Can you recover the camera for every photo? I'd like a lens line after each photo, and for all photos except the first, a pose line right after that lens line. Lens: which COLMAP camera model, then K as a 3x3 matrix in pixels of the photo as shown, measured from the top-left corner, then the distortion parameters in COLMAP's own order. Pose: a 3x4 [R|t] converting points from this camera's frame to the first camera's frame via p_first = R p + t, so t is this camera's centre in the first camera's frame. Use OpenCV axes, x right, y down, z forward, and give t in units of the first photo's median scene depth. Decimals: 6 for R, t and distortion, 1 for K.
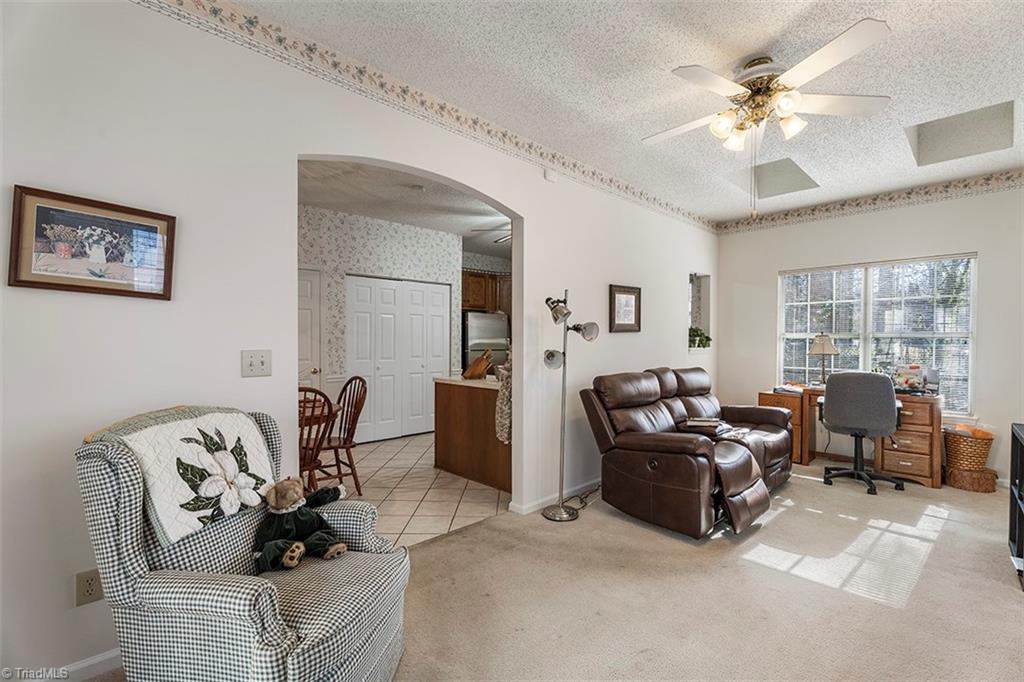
lens RADIAL K [[460.6, 0, 525.8], [0, 460.6, 341.2], [0, 0, 1]] dist [0.000288, 0.000017]
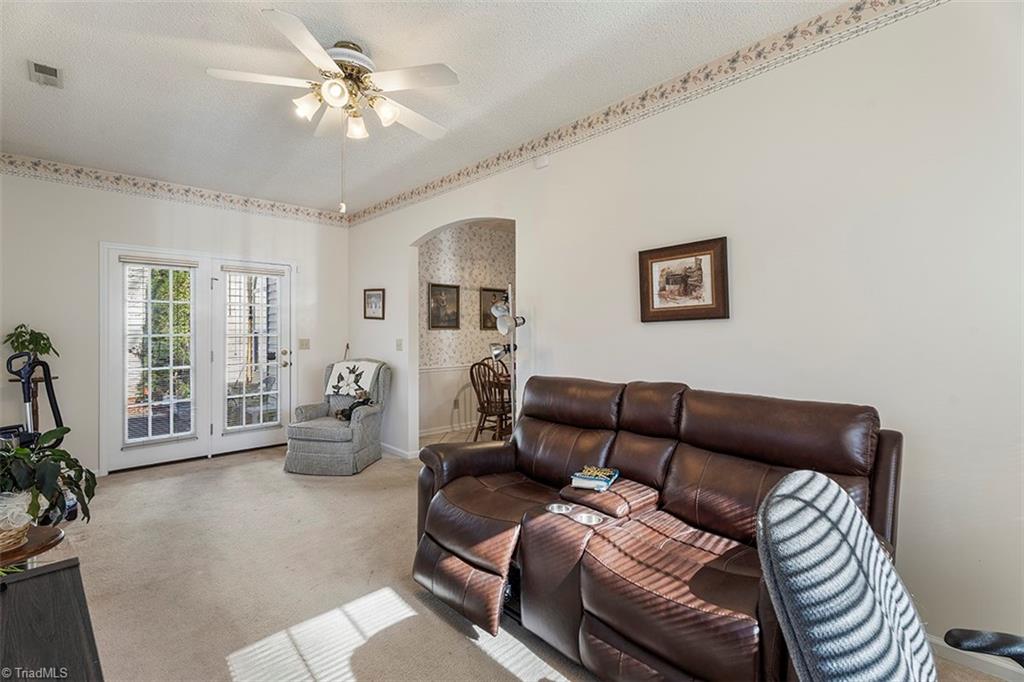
lens RADIAL K [[460.6, 0, 525.8], [0, 460.6, 341.2], [0, 0, 1]] dist [0.000288, 0.000017]
pose [[0.006561, -0.006293, -0.999959, 1.035855], [-0.016299, 0.999847, -0.006399, 0.020316], [0.999846, 0.016340, 0.006457, 0.980420]]
